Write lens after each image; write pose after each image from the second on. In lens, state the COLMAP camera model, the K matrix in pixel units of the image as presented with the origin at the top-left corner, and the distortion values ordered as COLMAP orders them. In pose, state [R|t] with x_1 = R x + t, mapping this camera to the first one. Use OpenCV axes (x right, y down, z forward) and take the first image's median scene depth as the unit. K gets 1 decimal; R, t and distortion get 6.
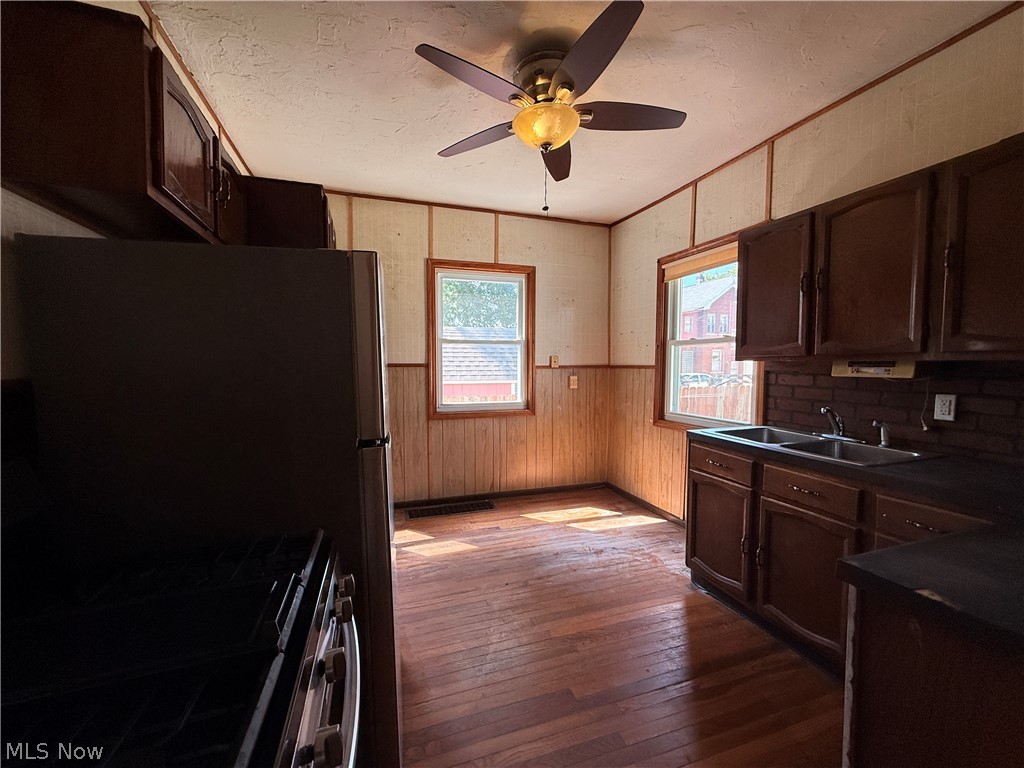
lens RADIAL K [[407.5, 0, 510.0], [0, 407.5, 384.5], [0, 0, 1]] dist [0.001548, 0.000237]
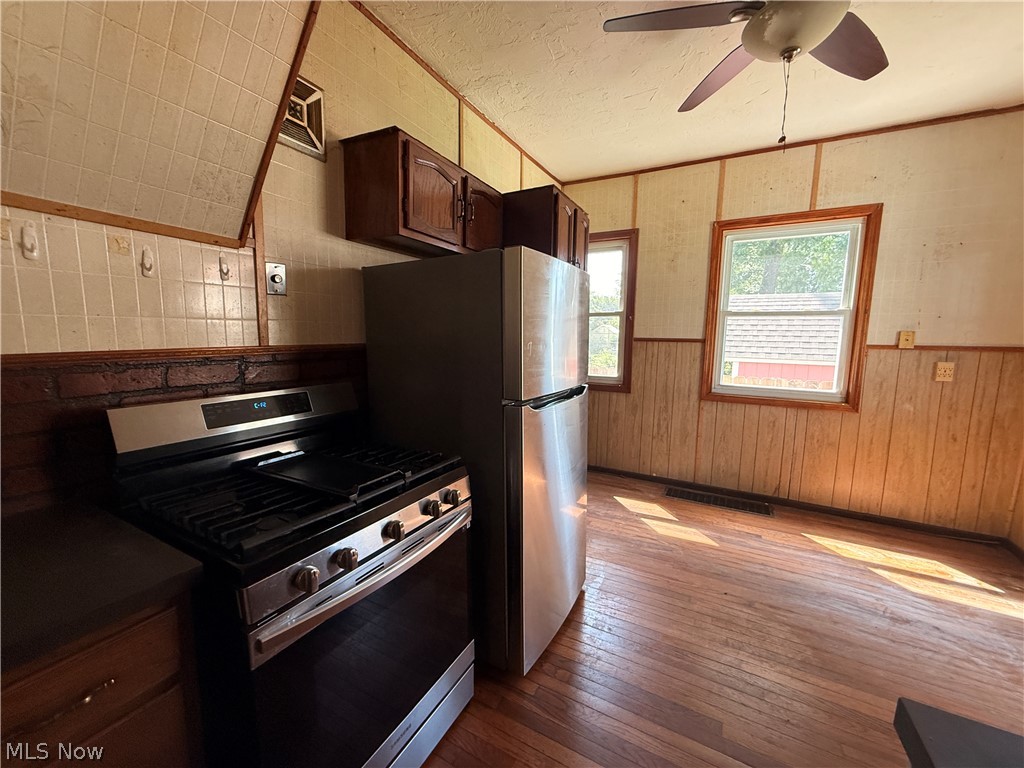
lens RADIAL K [[407.5, 0, 510.0], [0, 407.5, 384.5], [0, 0, 1]] dist [0.001548, 0.000237]
pose [[0.681048, 0.101368, -0.725189, 0.177614], [-0.053378, 0.994609, 0.088899, -0.007386], [0.730291, -0.021835, 0.682787, 0.047411]]
